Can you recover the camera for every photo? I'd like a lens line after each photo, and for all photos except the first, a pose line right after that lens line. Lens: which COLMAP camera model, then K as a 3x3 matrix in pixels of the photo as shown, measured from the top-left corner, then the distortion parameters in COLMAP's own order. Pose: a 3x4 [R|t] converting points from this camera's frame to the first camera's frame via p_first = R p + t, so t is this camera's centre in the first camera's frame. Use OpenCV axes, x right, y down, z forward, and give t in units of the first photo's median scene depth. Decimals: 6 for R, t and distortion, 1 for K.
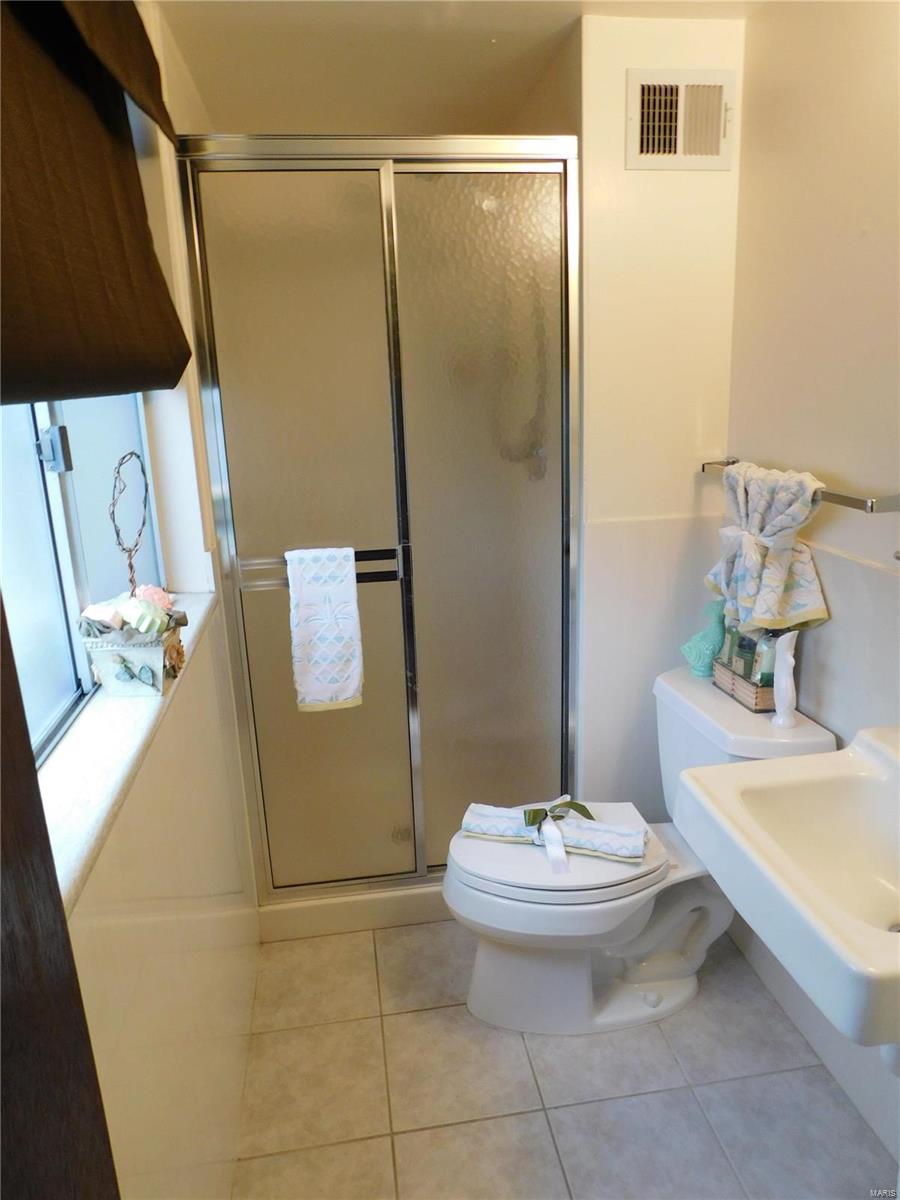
lens RADIAL K [[787.1, 0, 450.0], [0, 787.1, 600.0], [0, 0, 1]] dist [-0.075024, 0.043531]
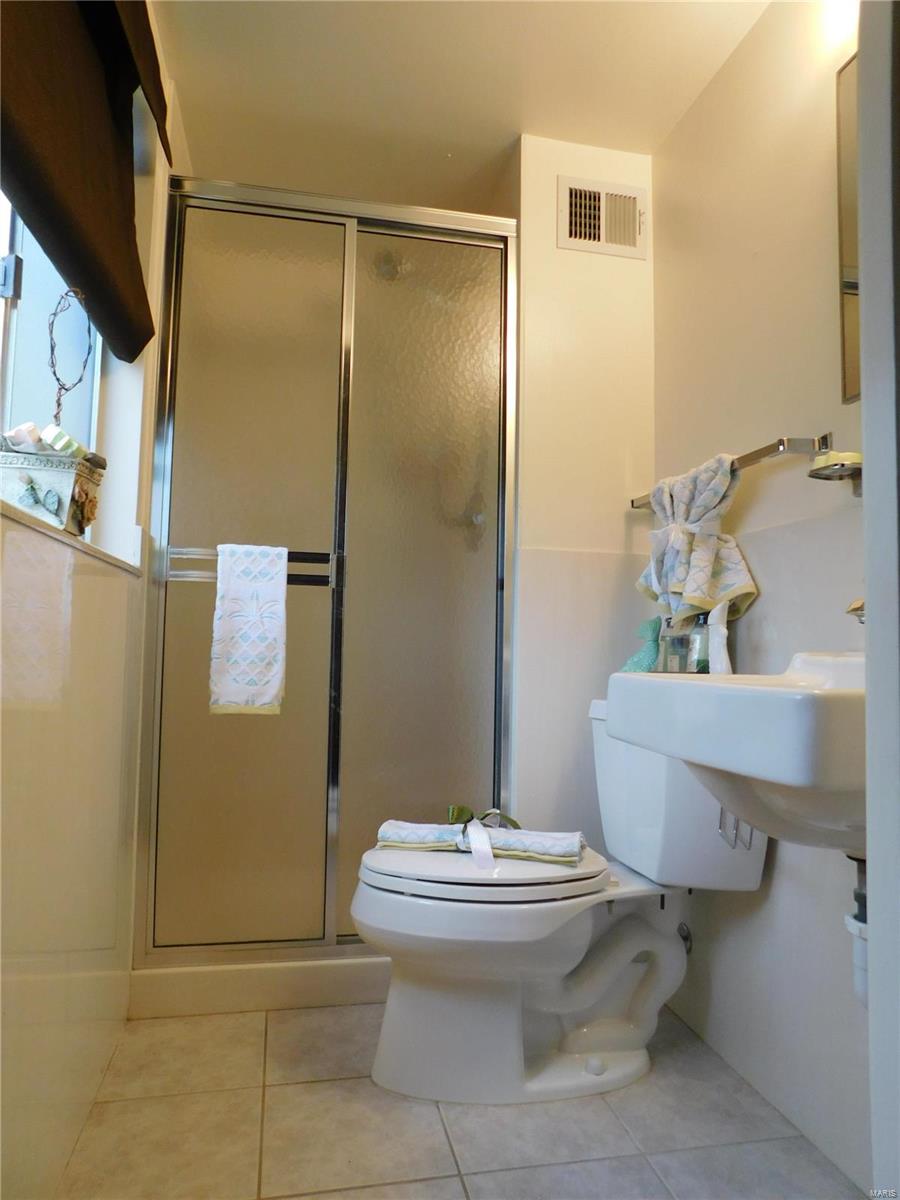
lens RADIAL K [[787.2, 0, 453.1], [0, 787.2, 593.0], [0, 0, 1]] dist [-0.075917, 0.052743]
pose [[0.996412, 0.058144, 0.061502, 0.029829], [-0.035527, 0.946883, -0.319609, 0.313929], [-0.076818, 0.316277, 0.945552, 0.067435]]
